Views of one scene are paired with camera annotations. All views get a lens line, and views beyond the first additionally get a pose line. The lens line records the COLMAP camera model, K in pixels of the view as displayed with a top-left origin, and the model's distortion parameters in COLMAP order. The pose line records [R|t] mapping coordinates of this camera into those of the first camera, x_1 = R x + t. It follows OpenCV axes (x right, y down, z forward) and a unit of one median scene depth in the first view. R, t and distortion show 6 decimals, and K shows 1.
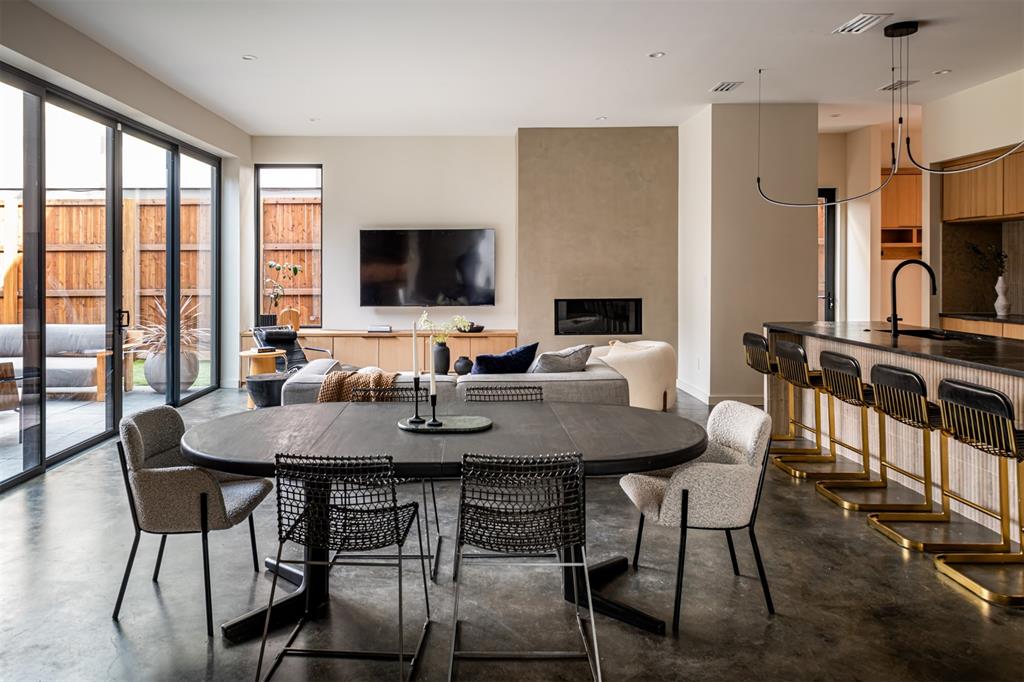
lens RADIAL K [[709.9, 0, 516.8], [0, 709.9, 276.2], [0, 0, 1]] dist [0.016496, -0.009799]
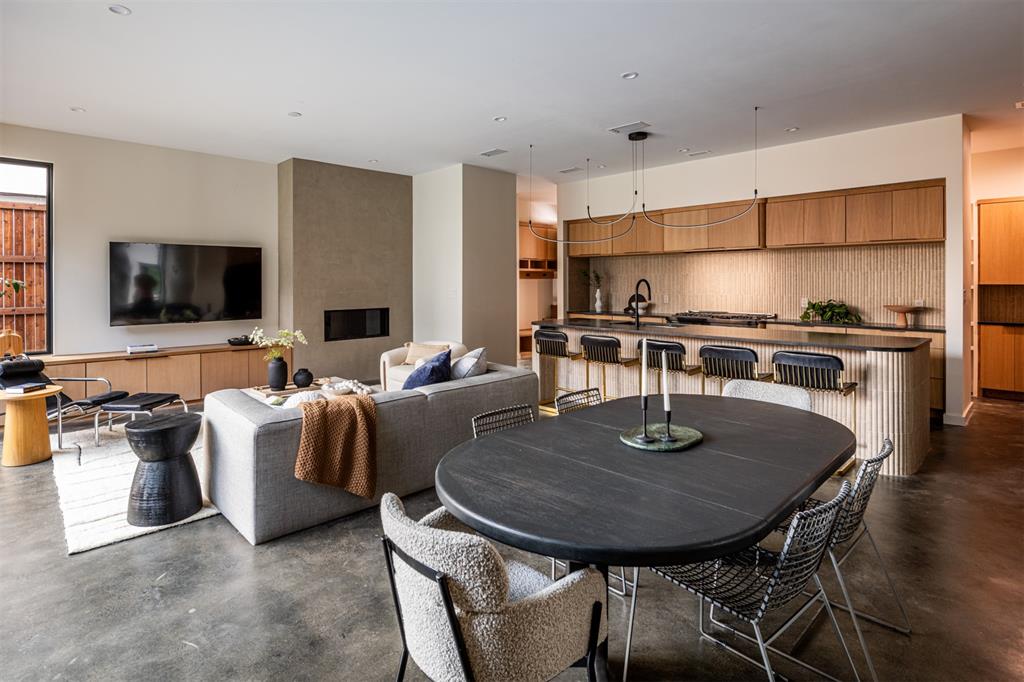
lens RADIAL K [[491.3, 0, 525.7], [0, 491.3, 290.0], [0, 0, 1]] dist [-0.003330, -0.002666]
pose [[0.767735, -0.007638, 0.640722, -0.254021], [0.006731, 0.999970, 0.003855, -0.002974], [-0.640732, 0.001353, 0.767763, 0.211285]]
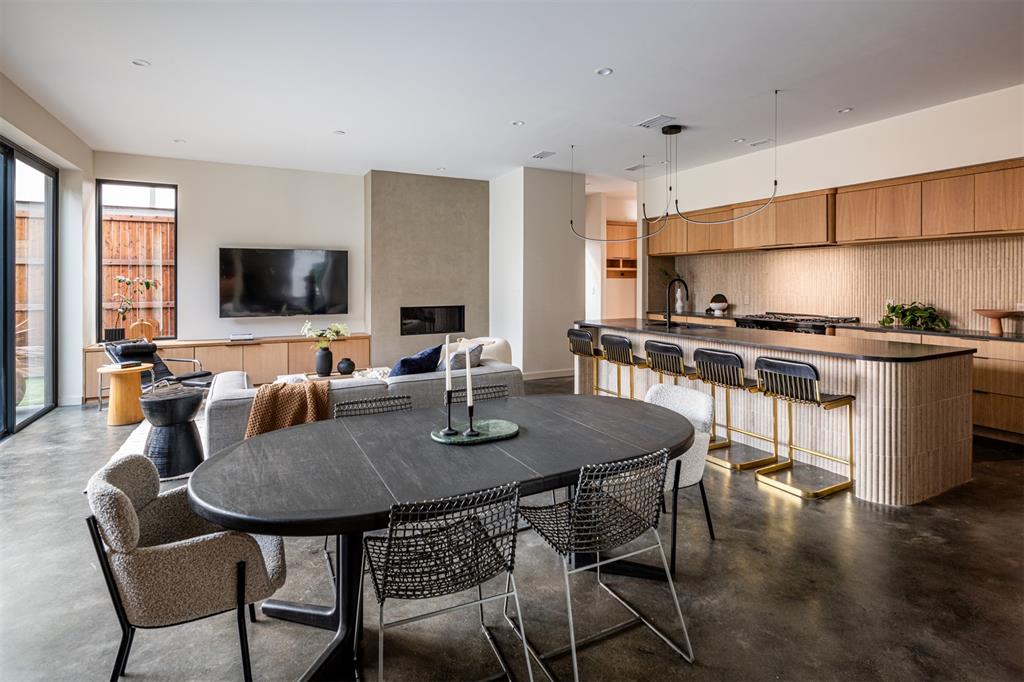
lens RADIAL K [[491.3, 0, 554.0], [0, 491.3, 289.0], [0, 0, 1]] dist [-0.003330, -0.002666]
pose [[0.893757, -0.003574, 0.448537, -0.116985], [0.002963, 0.999993, 0.002063, -0.001924], [-0.448542, -0.000515, 0.893762, 0.108330]]
